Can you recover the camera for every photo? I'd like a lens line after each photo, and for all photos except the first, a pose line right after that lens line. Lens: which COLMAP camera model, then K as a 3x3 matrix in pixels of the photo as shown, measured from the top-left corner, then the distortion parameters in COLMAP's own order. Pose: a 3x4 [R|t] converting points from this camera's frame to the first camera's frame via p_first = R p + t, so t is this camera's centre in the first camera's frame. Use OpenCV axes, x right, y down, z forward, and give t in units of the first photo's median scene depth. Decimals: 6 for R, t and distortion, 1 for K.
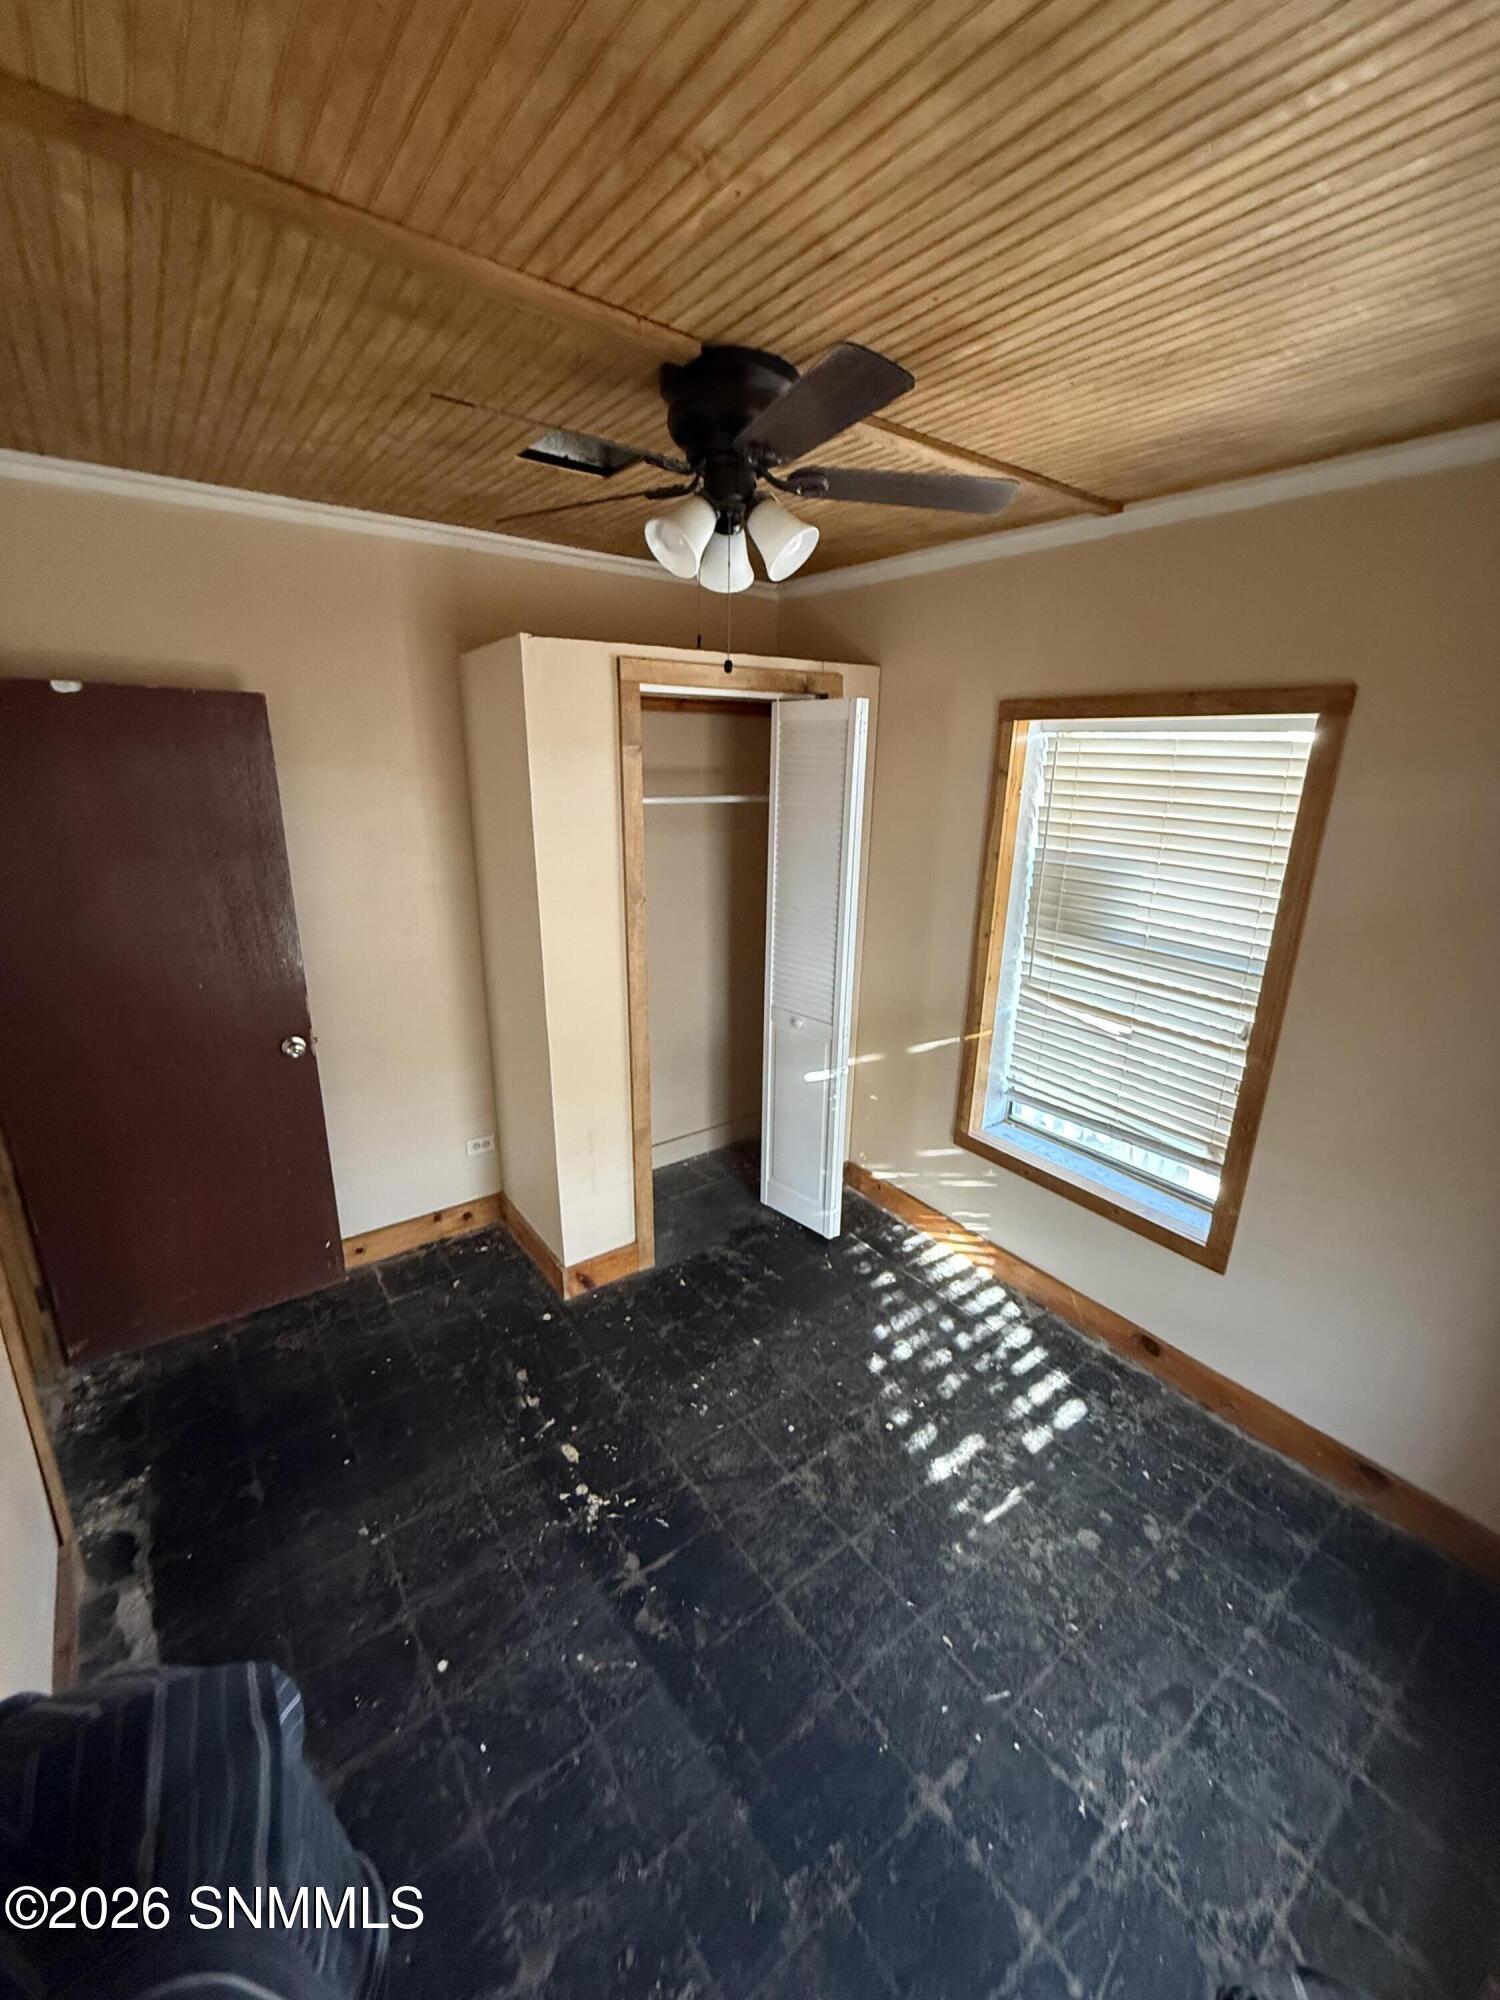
lens RADIAL K [[803.1, 0, 763.0], [0, 803.1, 996.3], [0, 0, 1]] dist [-0.003035, 0.000114]
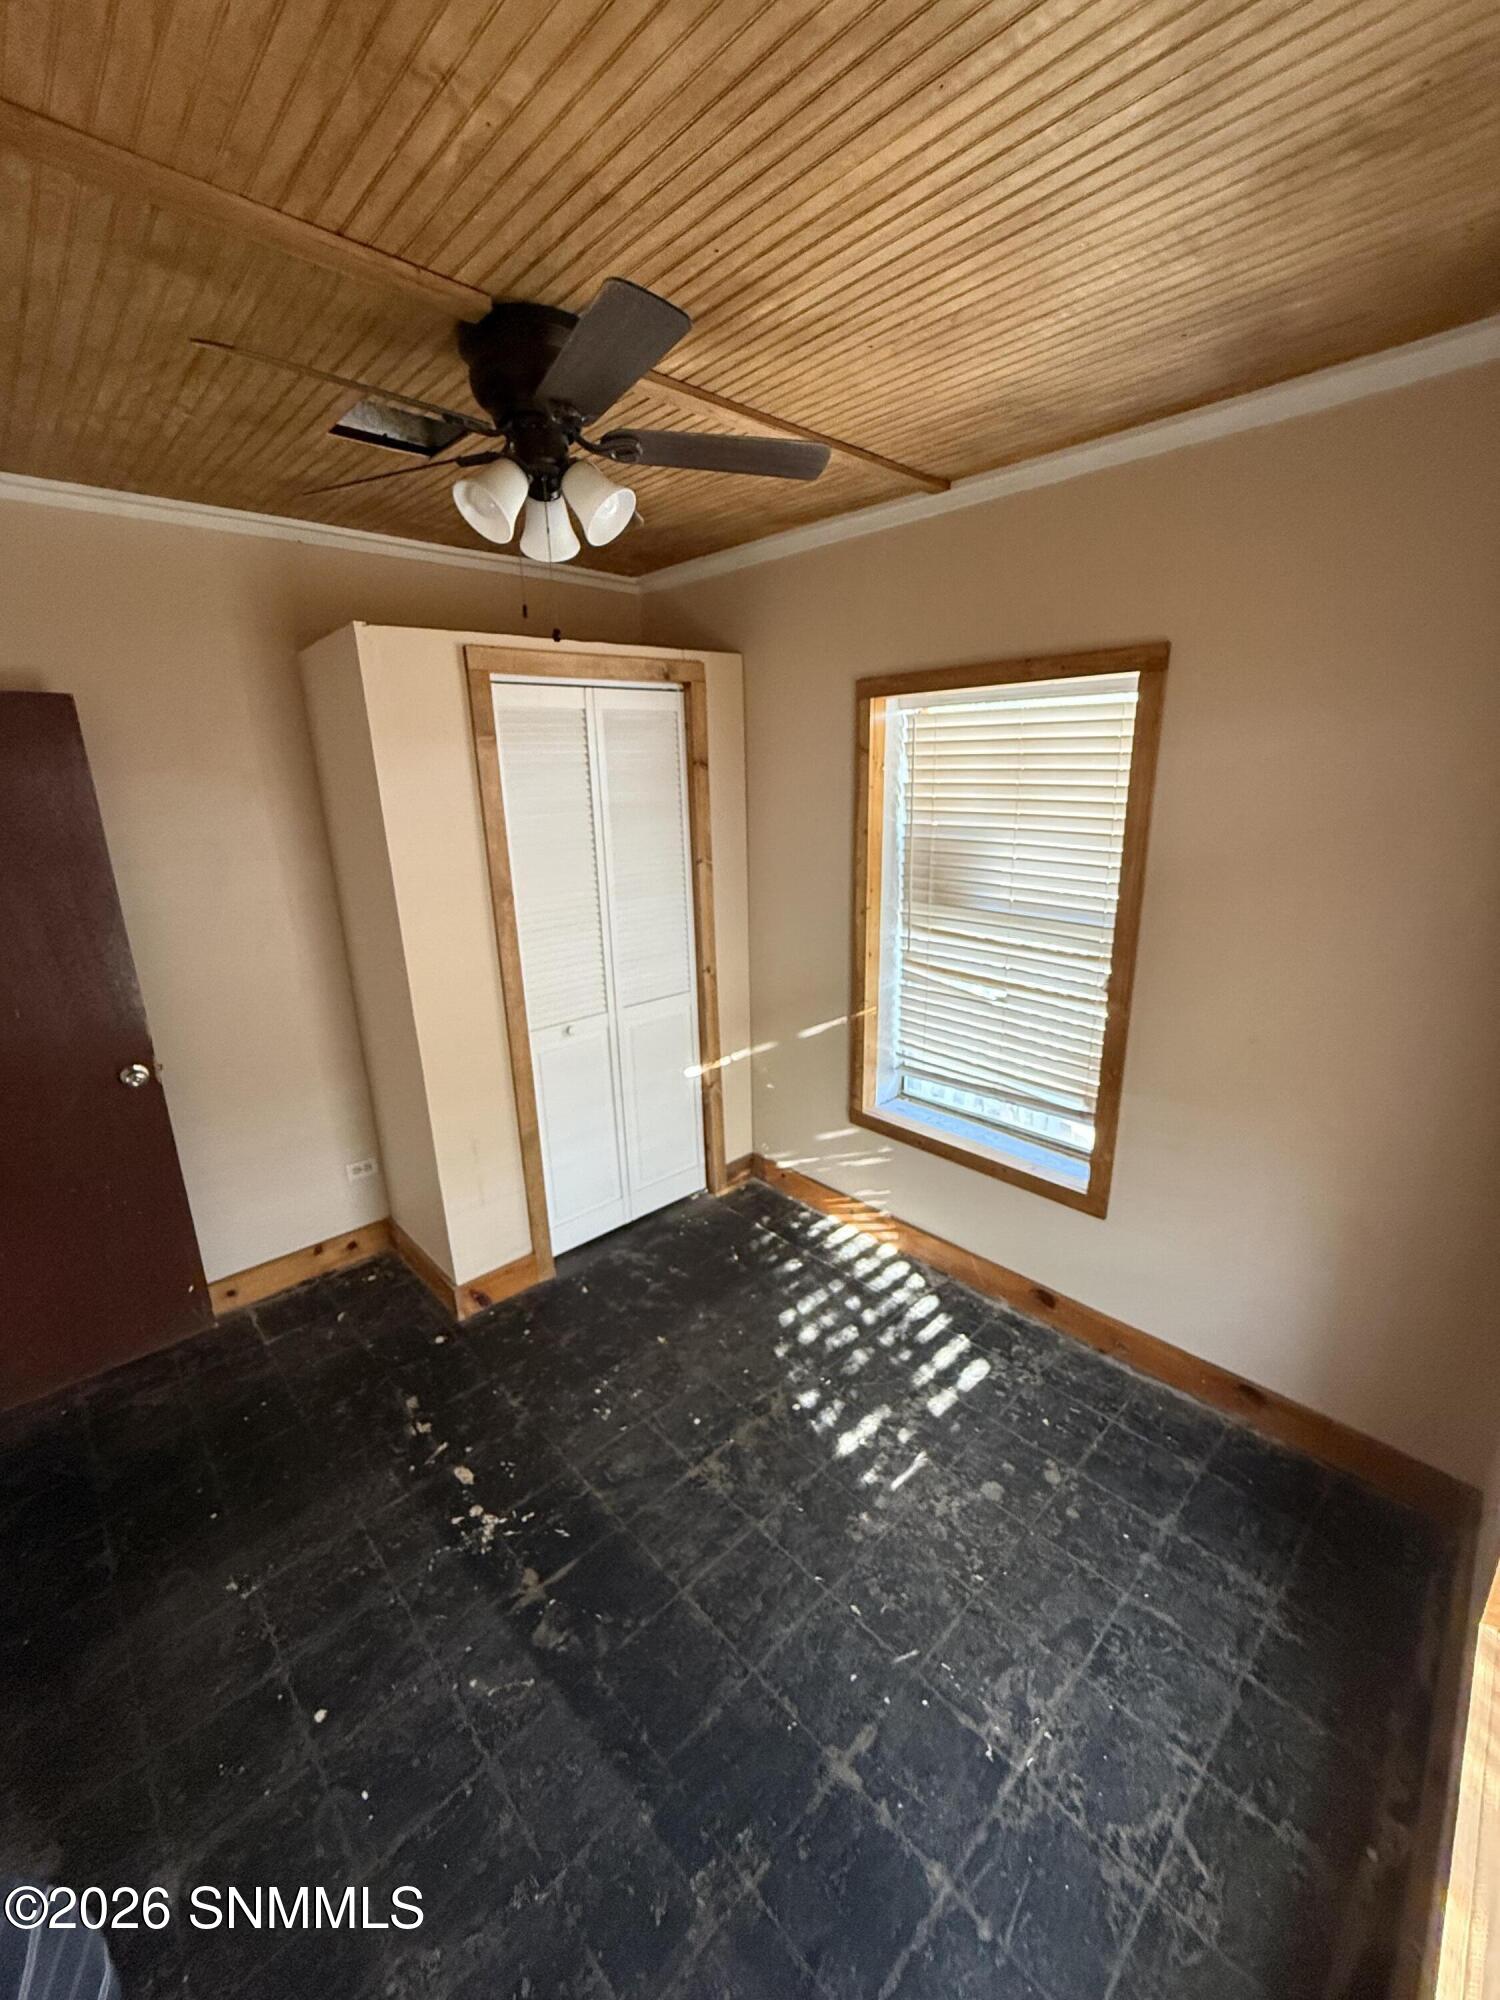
lens RADIAL K [[803.1, 0, 767.2], [0, 803.1, 997.0], [0, 0, 1]] dist [-0.003035, 0.000114]
pose [[0.992397, -0.071093, 0.100471, 0.064044], [0.073050, 0.997201, -0.015927, 0.049536], [-0.099057, 0.023145, 0.994813, 0.008367]]
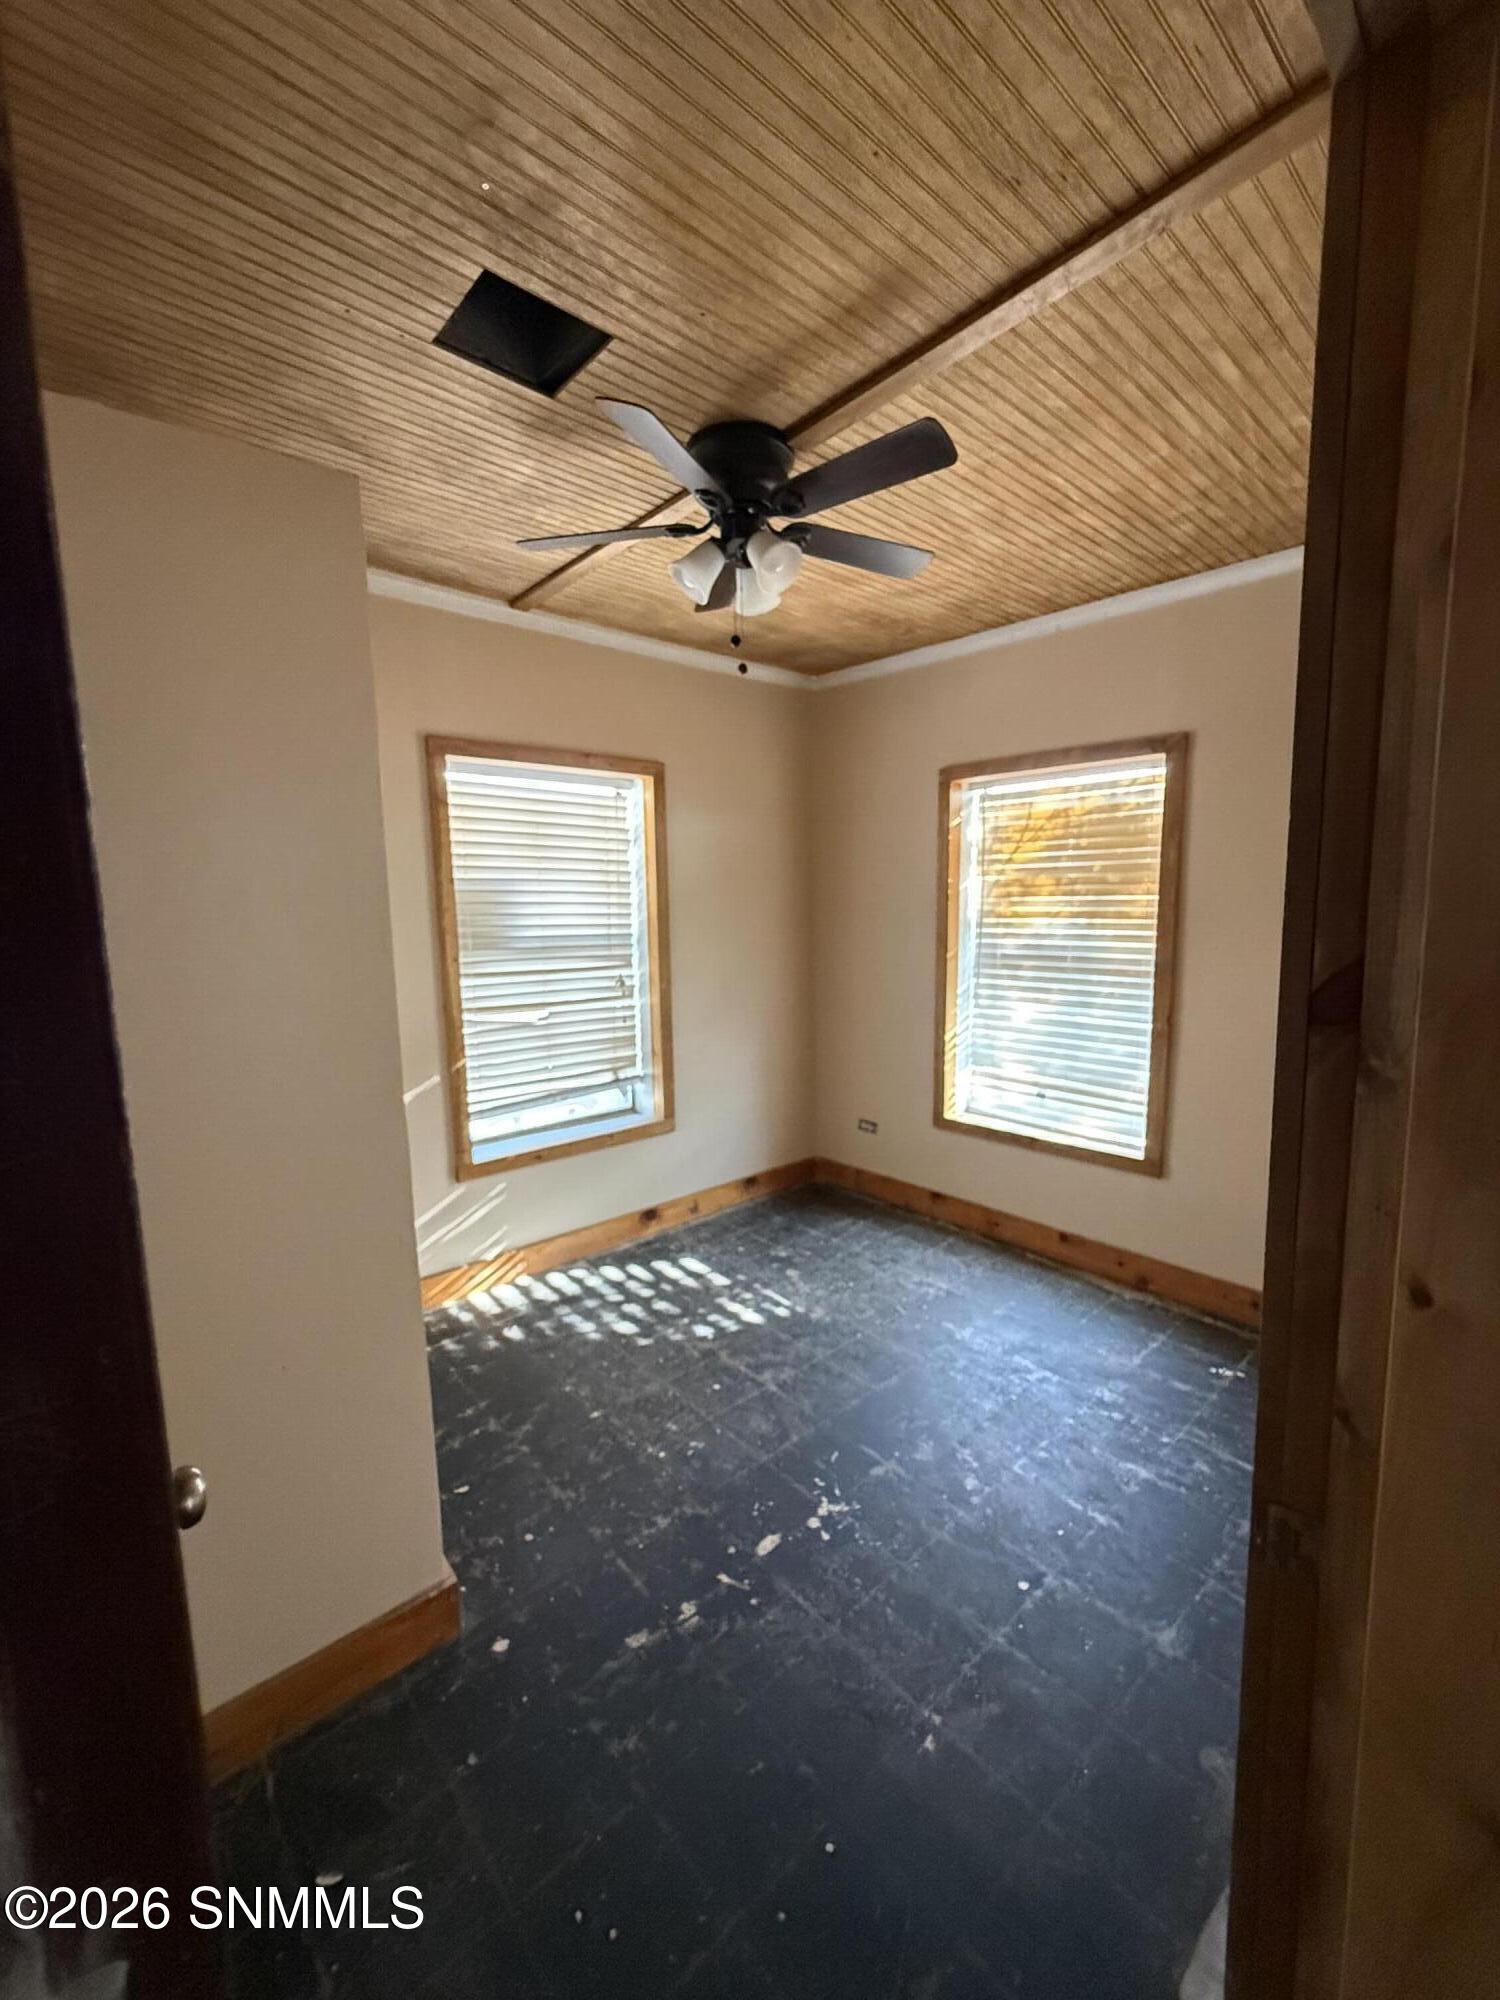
lens RADIAL K [[803.1, 0, 749.0], [0, 803.1, 1008.2], [0, 0, 1]] dist [-0.003035, 0.000114]
pose [[-0.073238, -0.150352, 0.985916, -1.022785], [0.304979, 0.937838, 0.165675, -0.096822], [-0.949539, 0.312818, -0.022832, 0.911420]]
